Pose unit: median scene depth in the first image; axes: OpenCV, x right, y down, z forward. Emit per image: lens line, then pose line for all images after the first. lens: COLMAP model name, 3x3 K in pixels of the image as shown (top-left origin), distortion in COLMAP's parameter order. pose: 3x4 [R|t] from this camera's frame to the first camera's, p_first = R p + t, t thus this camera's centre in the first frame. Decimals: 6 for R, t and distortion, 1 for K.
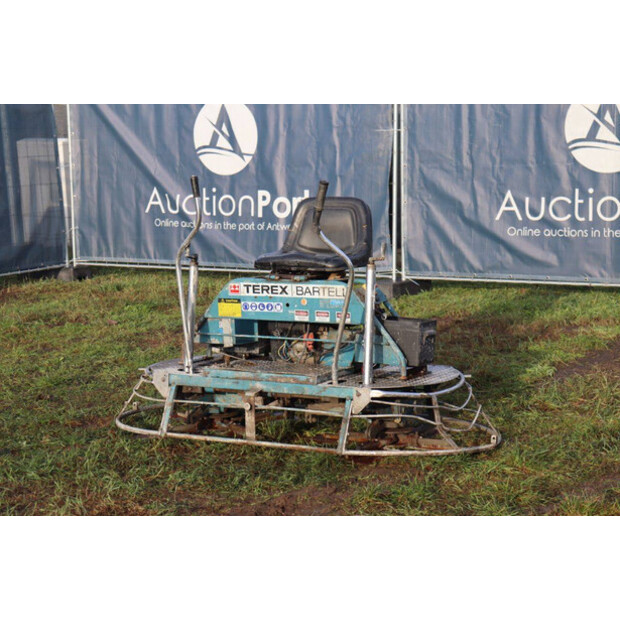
lens RADIAL K [[1437.1, 0, 335.2], [0, 1437.1, 331.2], [0, 0, 1]] dist [0.441728, 0.000000]
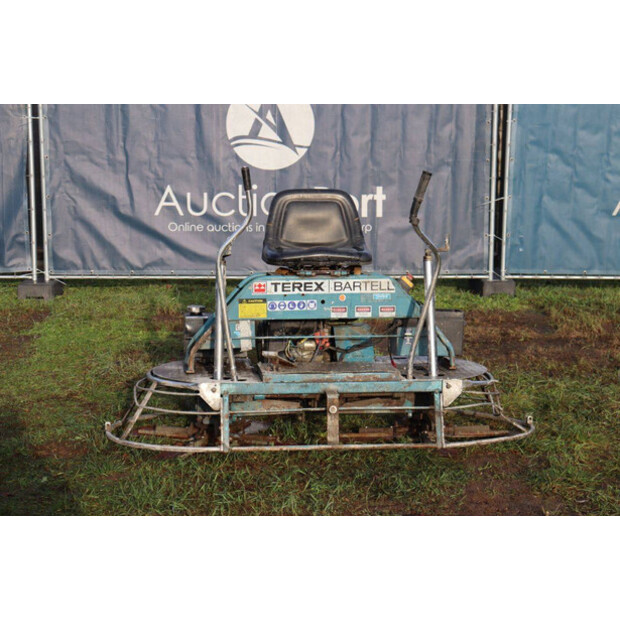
lens RADIAL K [[1437.1, 0, 330.5], [0, 1437.1, 327.7], [0, 0, 1]] dist [0.441728, 0.000000]
pose [[0.827806, -0.058022, 0.558006, -0.554159], [0.059186, 0.998119, 0.015982, -0.015808], [-0.557884, 0.019797, 0.829683, 0.199955]]
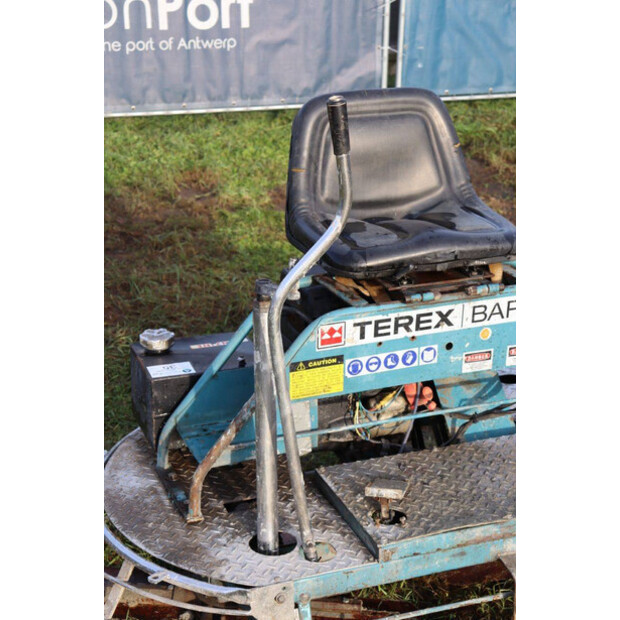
lens RADIAL K [[1151.1, 0, 315.9], [0, 1151.1, 325.6], [0, 0, 1]] dist [0.242622, 0.000000]
pose [[0.669407, -0.255777, 0.697475, -0.319630], [0.087143, 0.959414, 0.268199, -0.128084], [-0.737767, -0.118754, 0.664528, 0.767609]]
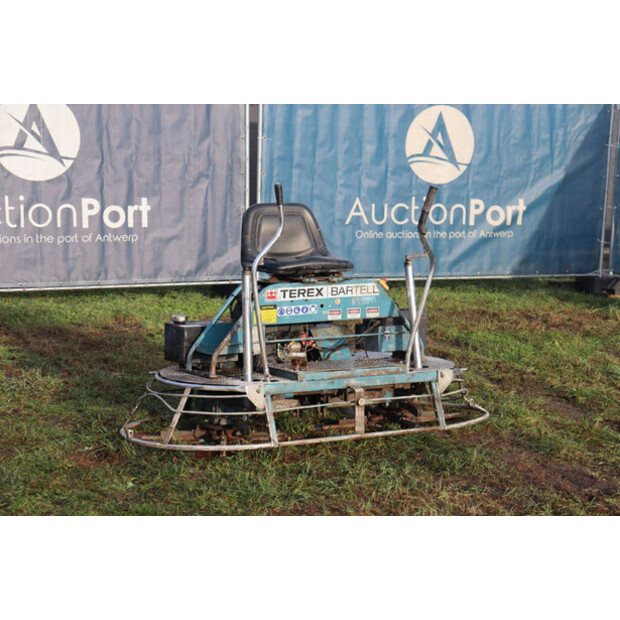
lens RADIAL K [[1437.1, 0, 314.1], [0, 1437.1, 333.4], [0, 0, 1]] dist [0.441728, 0.000000]
pose [[0.551982, -0.090923, 0.828884, -0.890182], [0.095488, 0.994391, 0.045489, -0.045739], [-0.828371, 0.054040, 0.557568, 0.414896]]
